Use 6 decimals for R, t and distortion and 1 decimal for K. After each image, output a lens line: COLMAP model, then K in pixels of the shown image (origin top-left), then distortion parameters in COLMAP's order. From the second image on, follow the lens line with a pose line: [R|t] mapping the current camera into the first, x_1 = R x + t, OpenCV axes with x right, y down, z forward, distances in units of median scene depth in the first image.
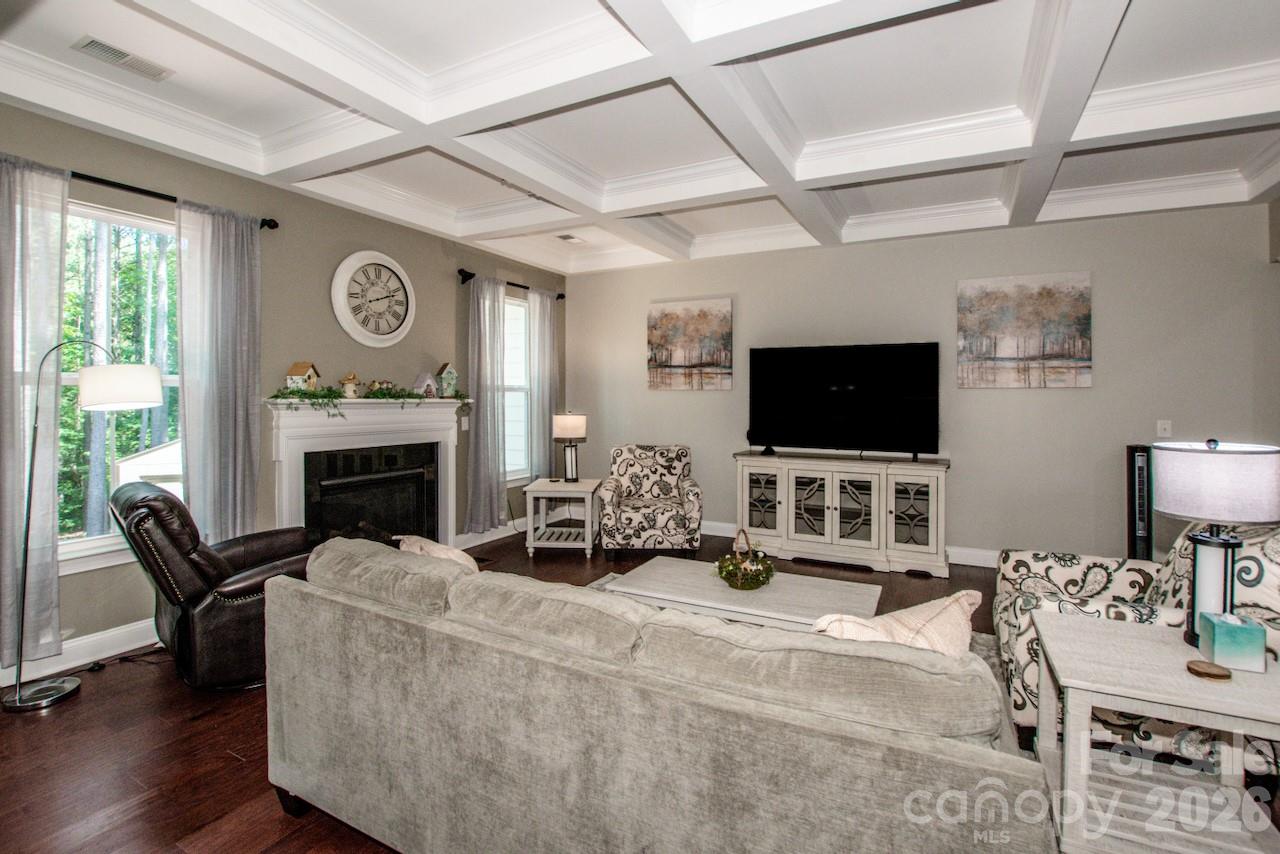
lens RADIAL K [[590.4, 0, 698.1], [0, 590.4, 399.9], [0, 0, 1]] dist [-0.034408, 0.004746]
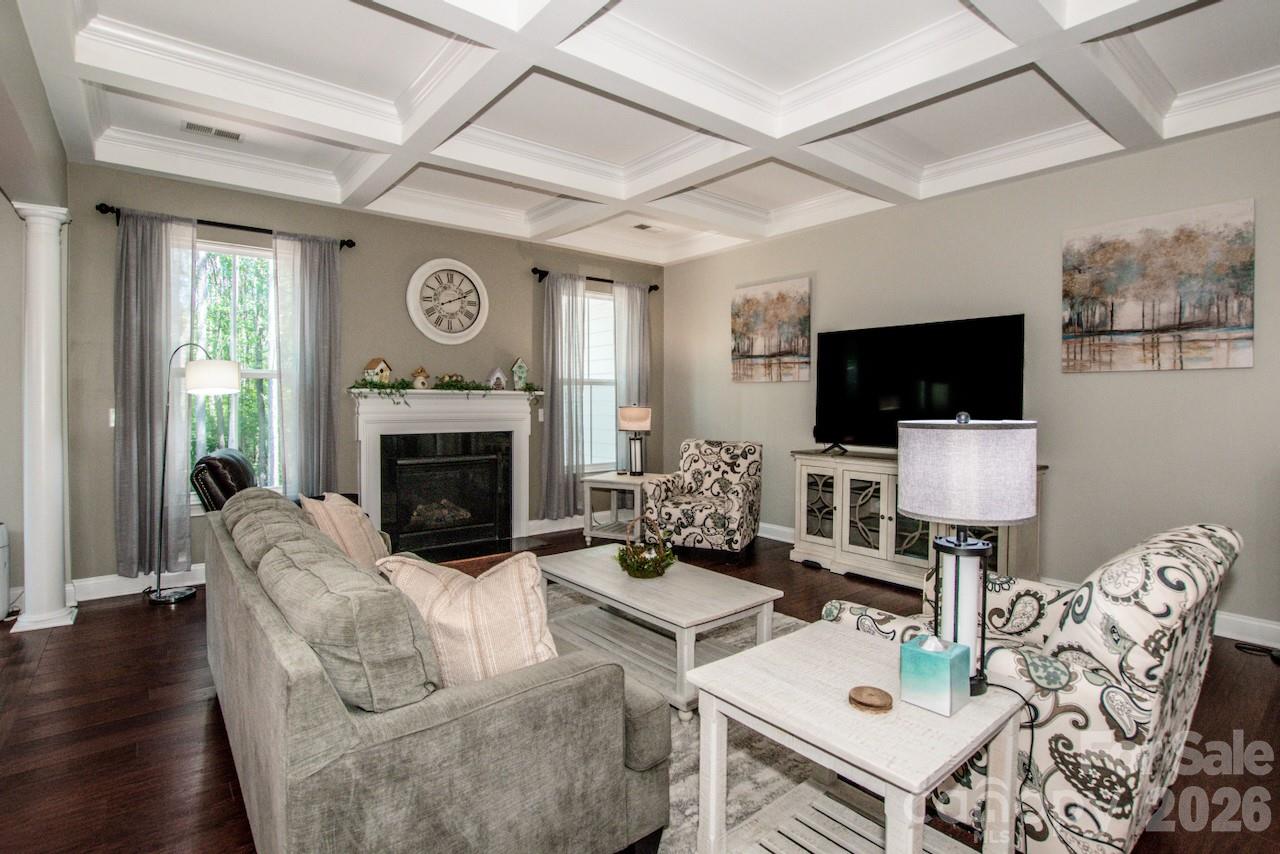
lens RADIAL K [[663.5, 0, 687.7], [0, 663.5, 412.8], [0, 0, 1]] dist [-0.024247, 0.000846]
pose [[0.914811, 0.007230, -0.403816, 0.344356], [-0.002200, 0.999914, 0.012921, 0.021698], [0.403875, -0.010932, 0.914749, 0.020332]]
